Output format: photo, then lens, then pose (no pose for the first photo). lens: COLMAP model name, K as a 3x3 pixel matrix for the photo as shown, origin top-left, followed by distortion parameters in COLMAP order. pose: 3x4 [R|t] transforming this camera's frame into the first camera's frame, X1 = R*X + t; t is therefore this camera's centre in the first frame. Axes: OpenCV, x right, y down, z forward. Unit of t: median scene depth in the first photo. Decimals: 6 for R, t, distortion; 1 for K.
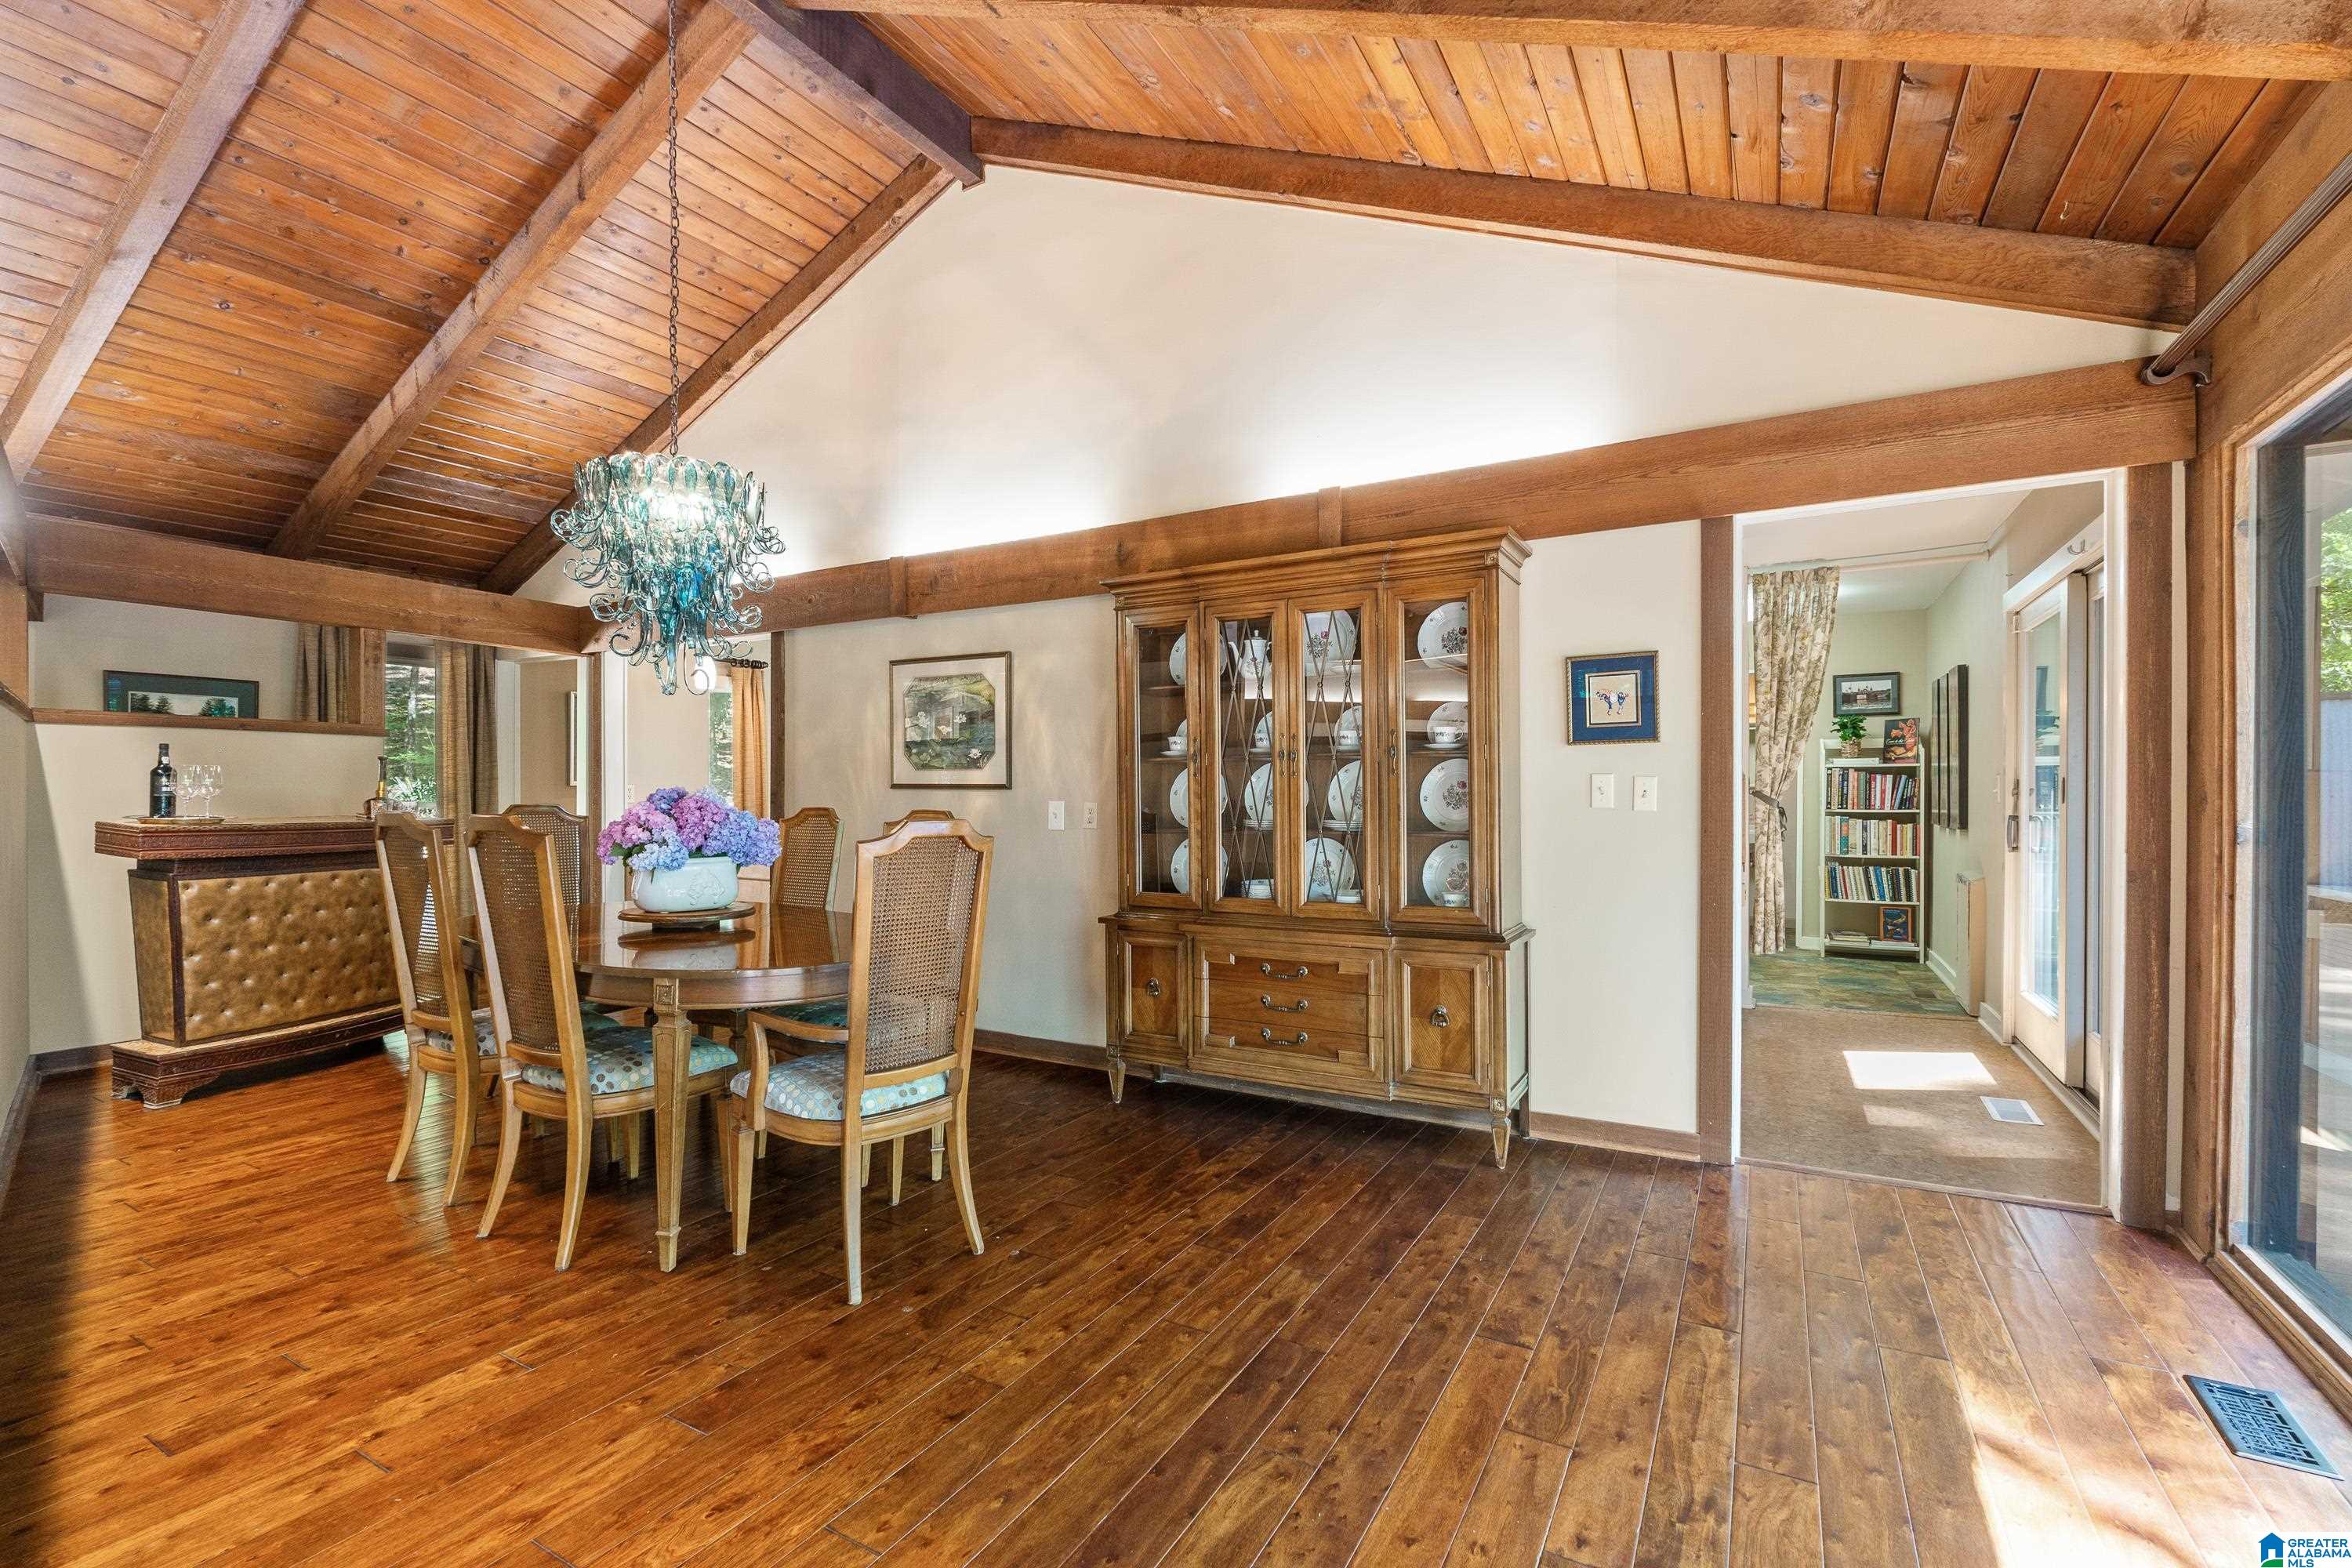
lens RADIAL K [[1064.2, 0, 1168.8], [0, 1064.2, 793.5], [0, 0, 1]] dist [-0.004030, -0.000122]
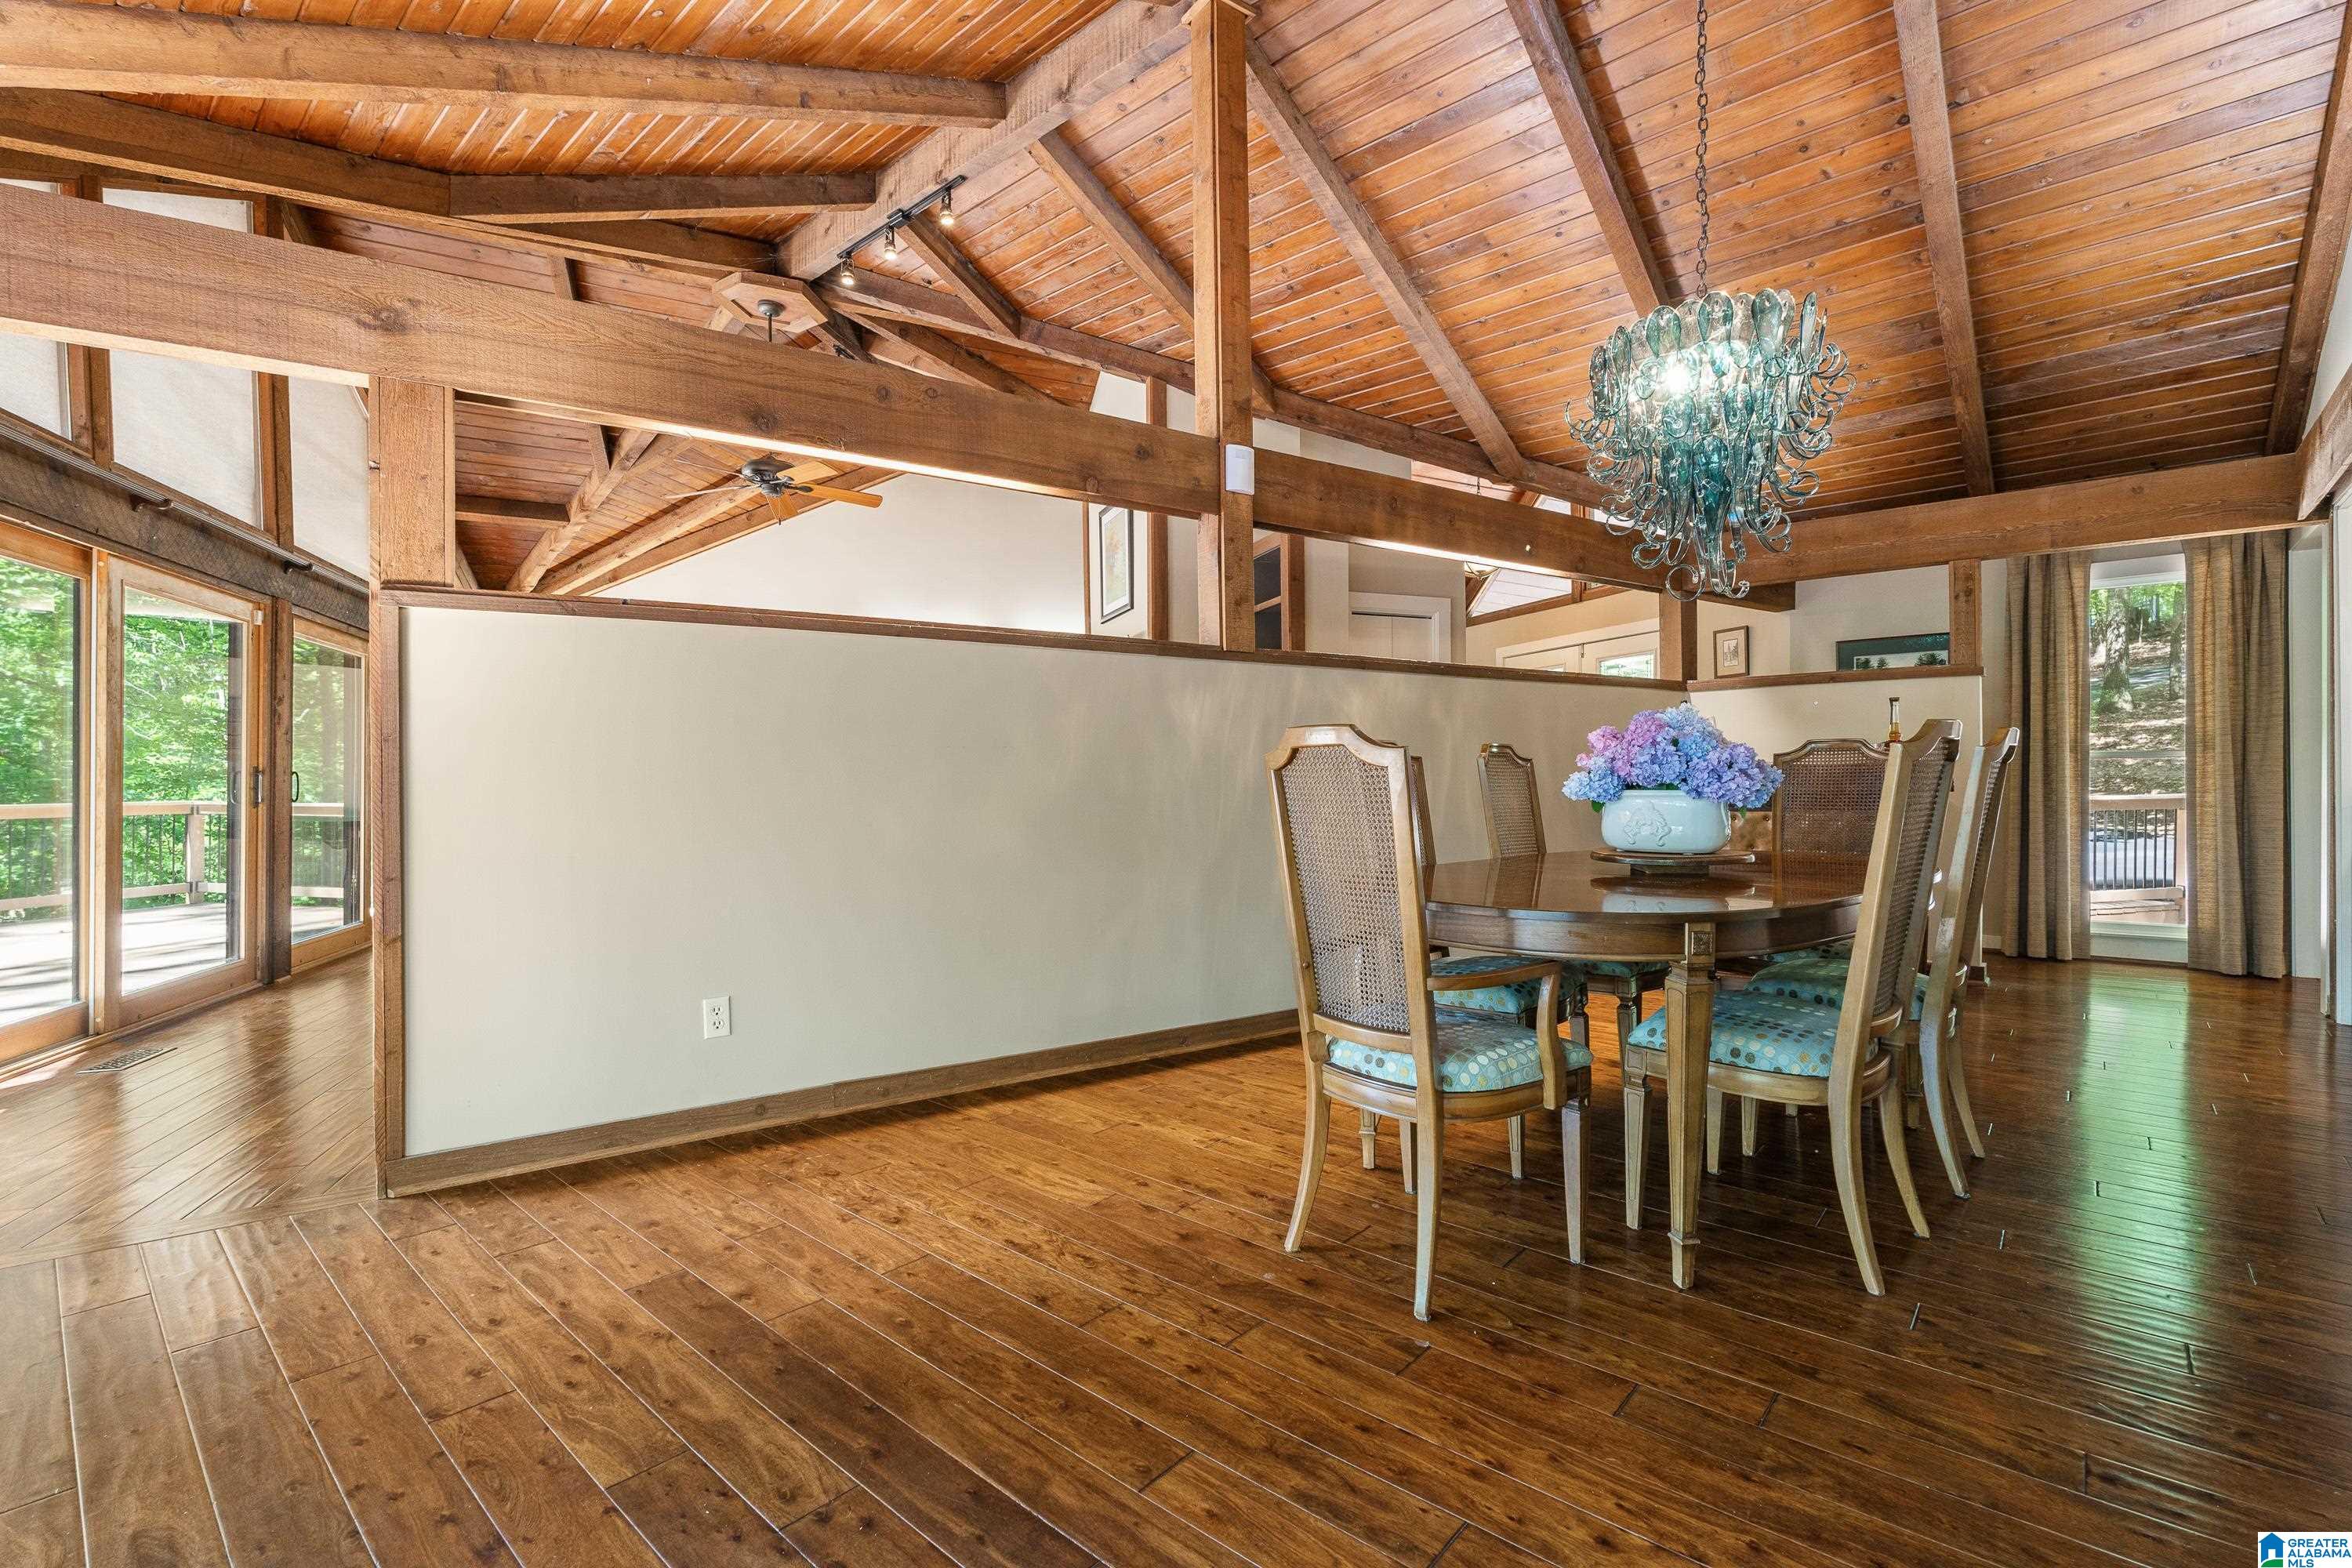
lens RADIAL K [[1064.2, 0, 1168.9], [0, 1064.2, 785.9], [0, 0, 1]] dist [-0.004030, -0.000122]
pose [[-0.217769, 0.005848, -0.975983, 0.585030], [0.007200, 0.999964, 0.004385, 0.064383], [0.975974, -0.006073, -0.217803, 1.021019]]
